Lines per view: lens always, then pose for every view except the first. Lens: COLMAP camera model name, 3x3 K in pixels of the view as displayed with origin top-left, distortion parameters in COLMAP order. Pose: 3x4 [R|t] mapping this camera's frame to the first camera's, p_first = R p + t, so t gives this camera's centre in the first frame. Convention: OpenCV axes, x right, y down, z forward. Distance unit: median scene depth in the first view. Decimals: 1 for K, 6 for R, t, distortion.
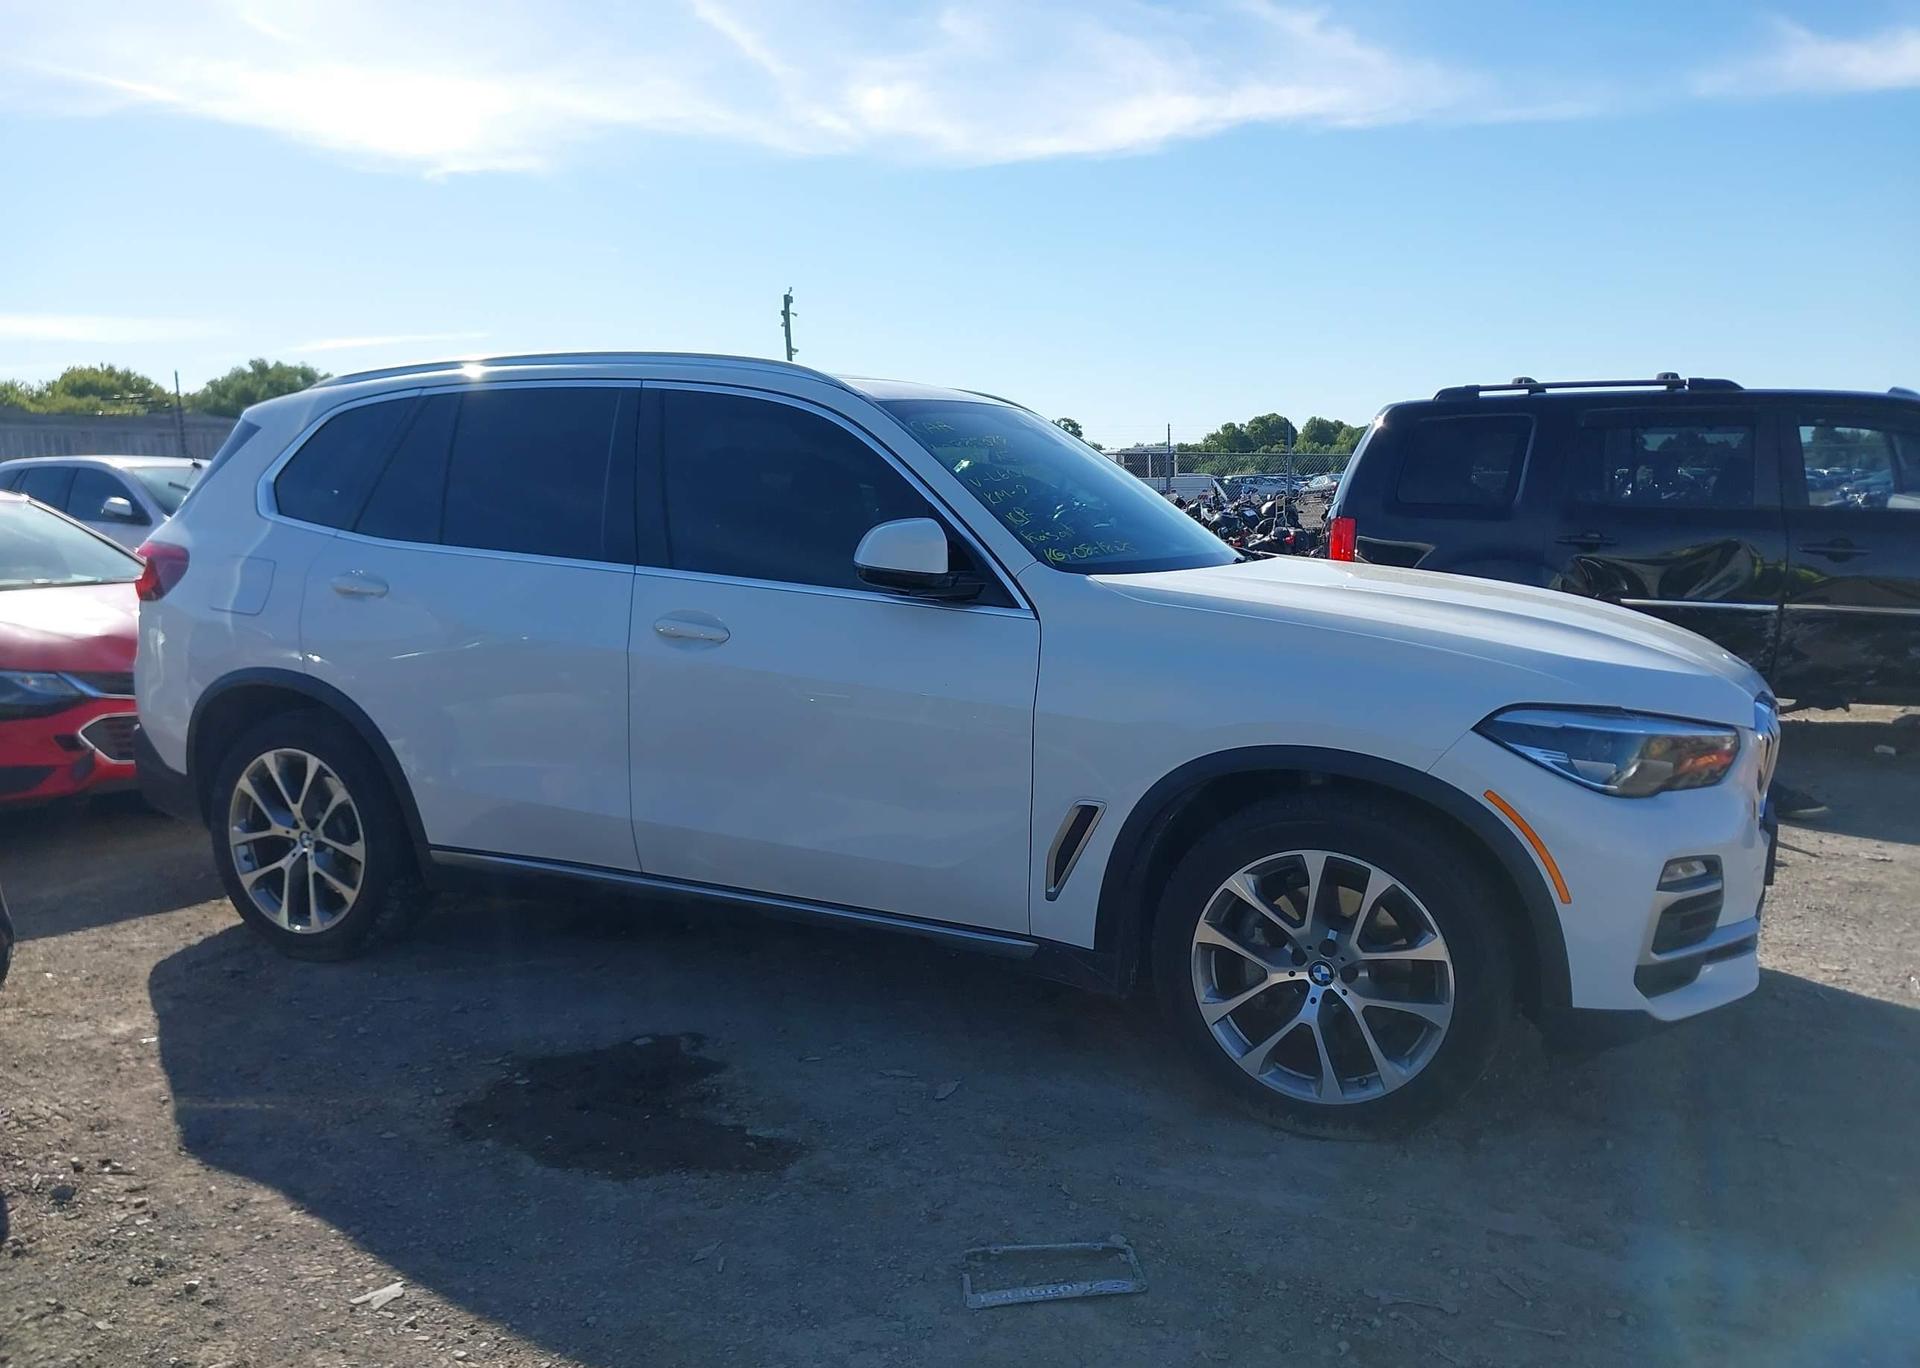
lens RADIAL K [[1471.9, 0, 962.3], [0, 1471.9, 712.0], [0, 0, 1]] dist [0.044987, -0.064580]
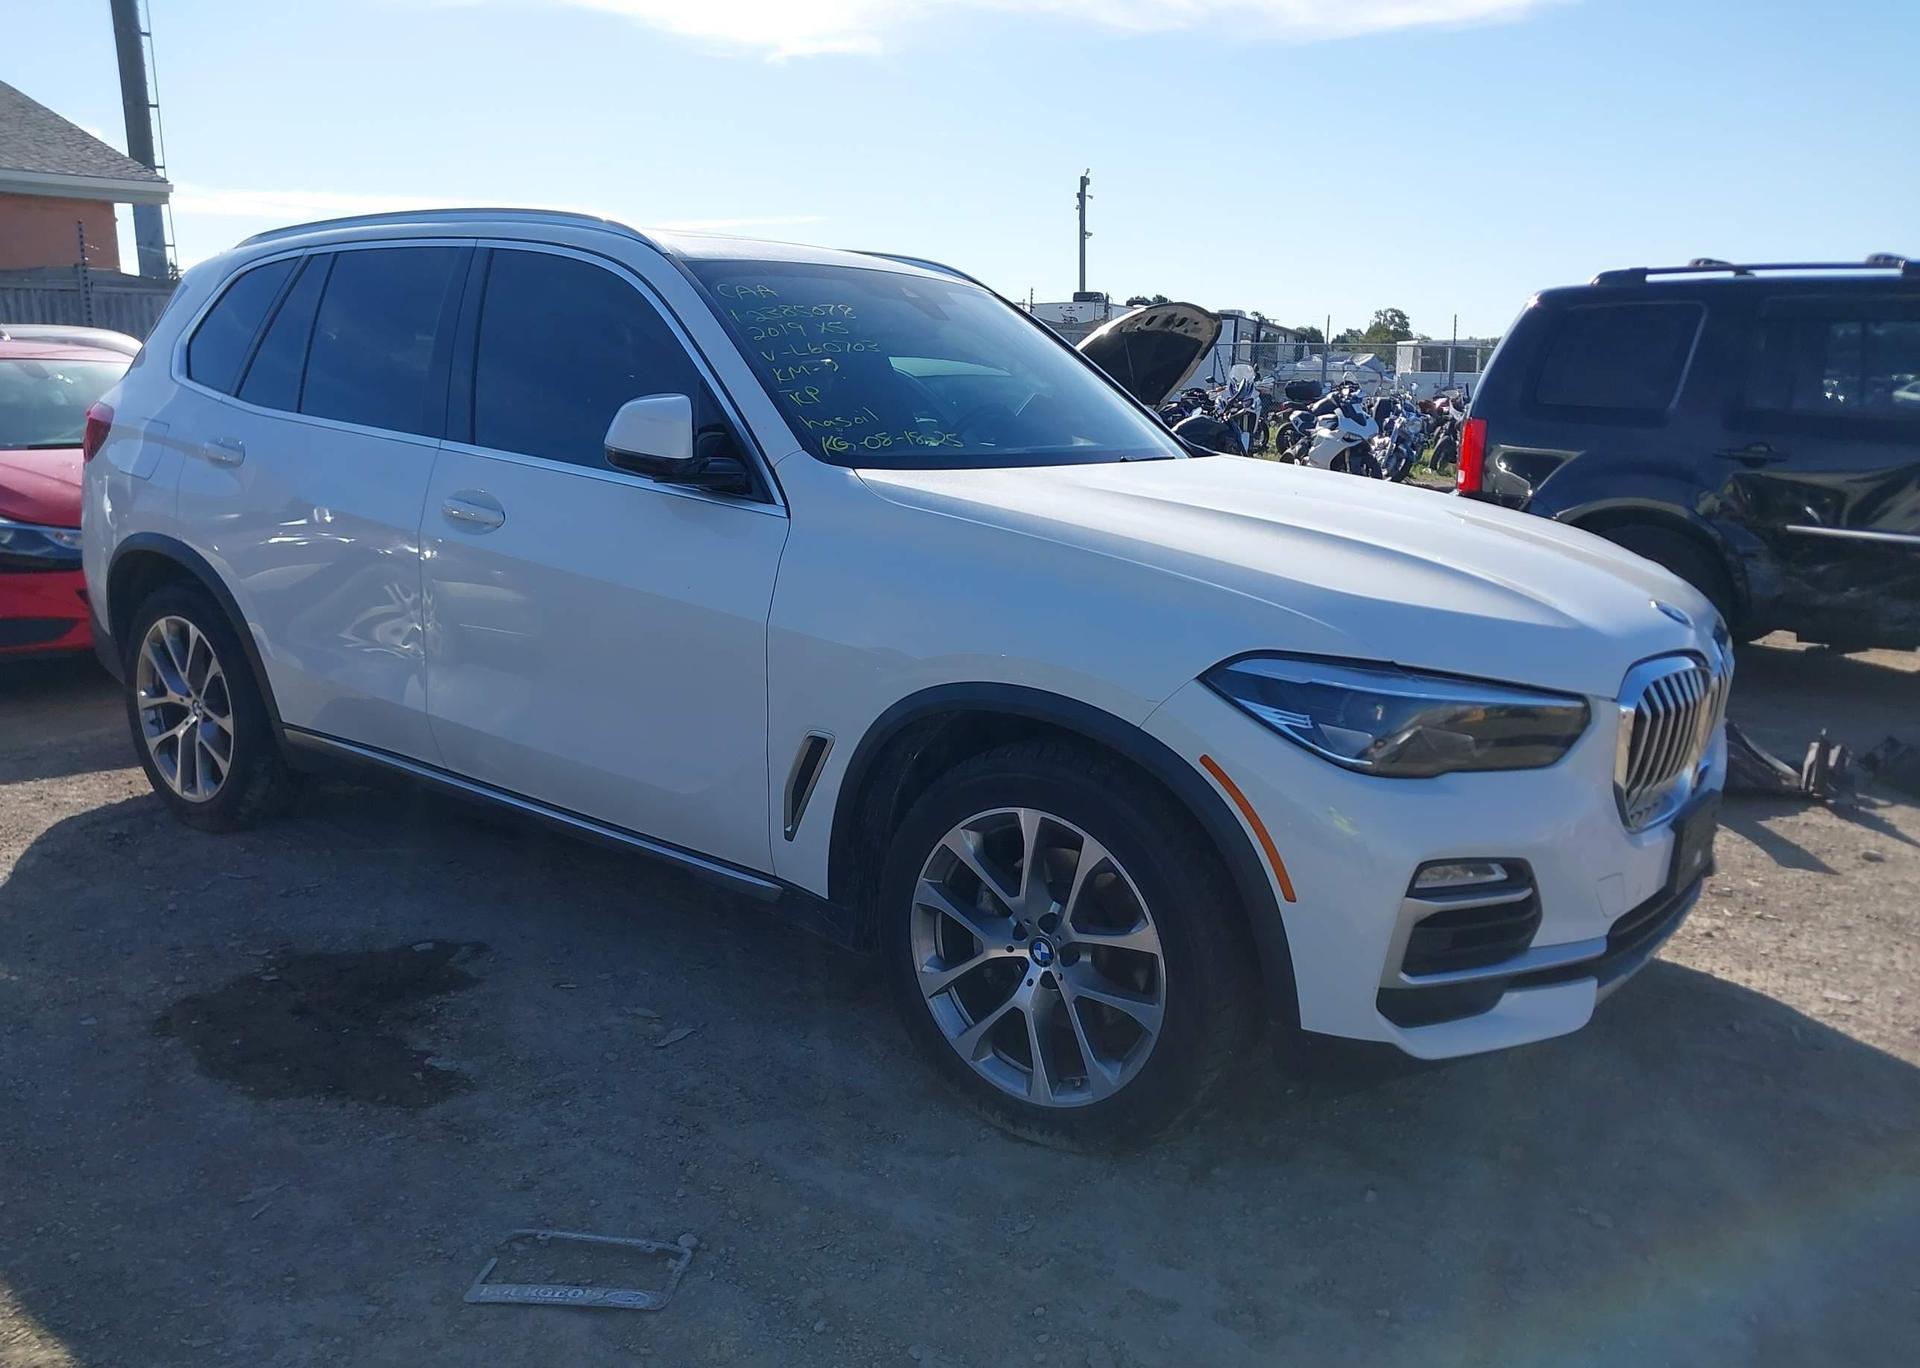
lens RADIAL K [[1471.9, 0, 962.3], [0, 1471.9, 712.0], [0, 0, 1]] dist [0.044987, -0.064580]
pose [[0.979927, 0.068691, -0.187149, 0.324518], [-0.055106, 0.995518, 0.076855, -0.021577], [0.191590, -0.065000, 0.979320, 0.162986]]
